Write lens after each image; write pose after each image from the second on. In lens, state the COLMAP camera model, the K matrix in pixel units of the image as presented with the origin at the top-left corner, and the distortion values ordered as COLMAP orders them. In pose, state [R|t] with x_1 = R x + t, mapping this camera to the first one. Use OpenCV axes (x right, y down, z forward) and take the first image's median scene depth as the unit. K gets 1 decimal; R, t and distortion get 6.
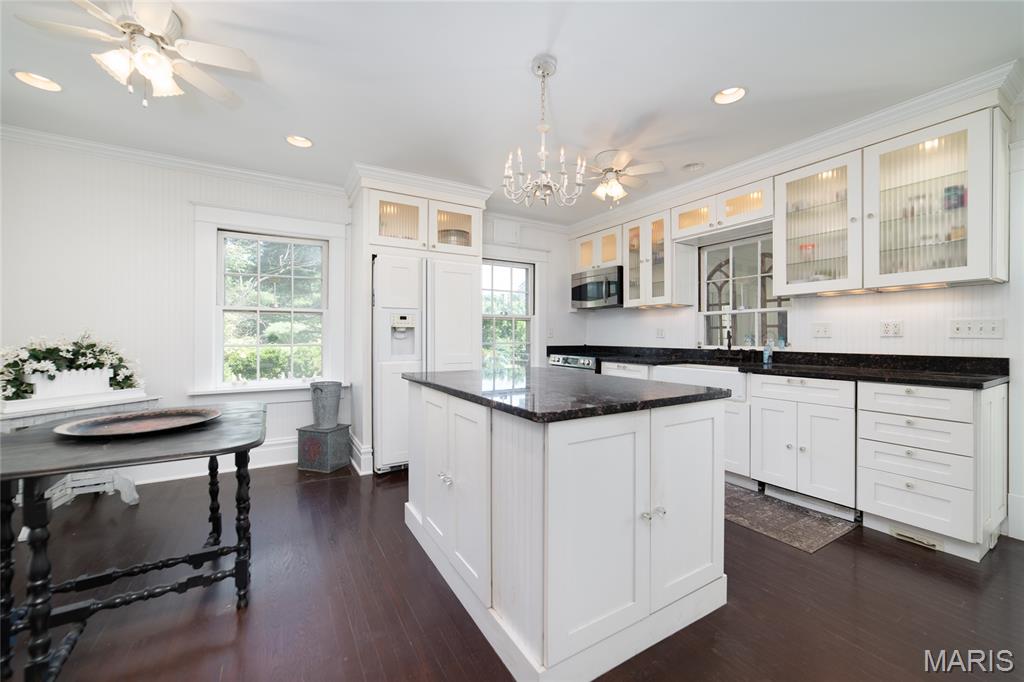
lens RADIAL K [[404.2, 0, 511.3], [0, 404.2, 338.2], [0, 0, 1]] dist [-0.015455, 0.003765]
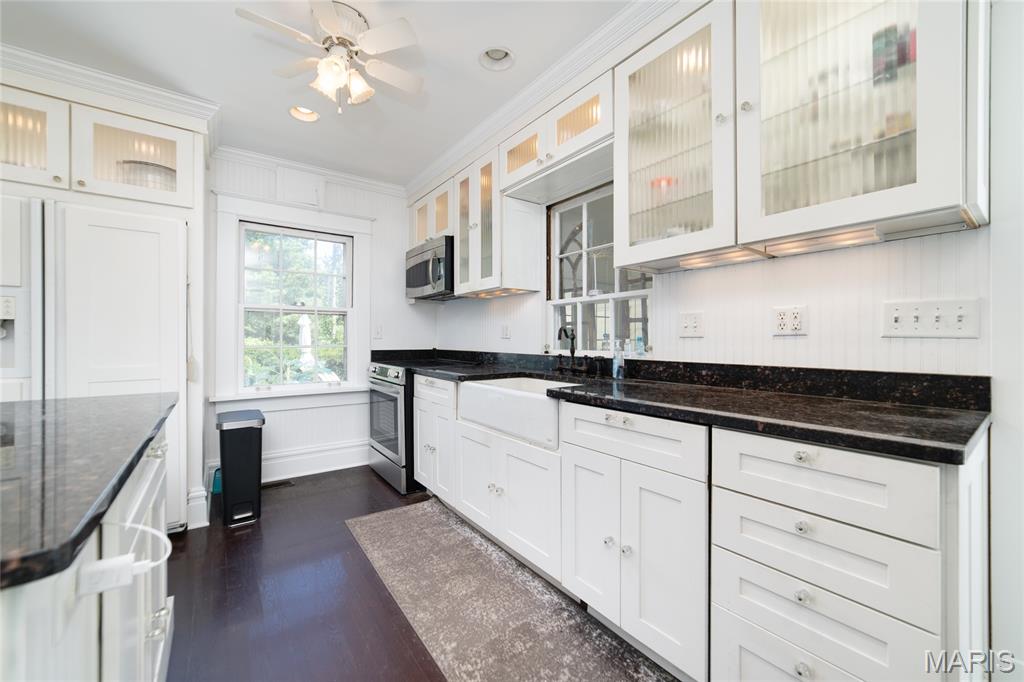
lens RADIAL K [[404.2, 0, 518.3], [0, 404.2, 338.6], [0, 0, 1]] dist [-0.015455, 0.003765]
pose [[0.995090, 0.000524, 0.098969, 0.415181], [0.000050, 0.999983, -0.005792, 0.004016], [-0.098970, 0.005768, 0.995074, 0.383059]]
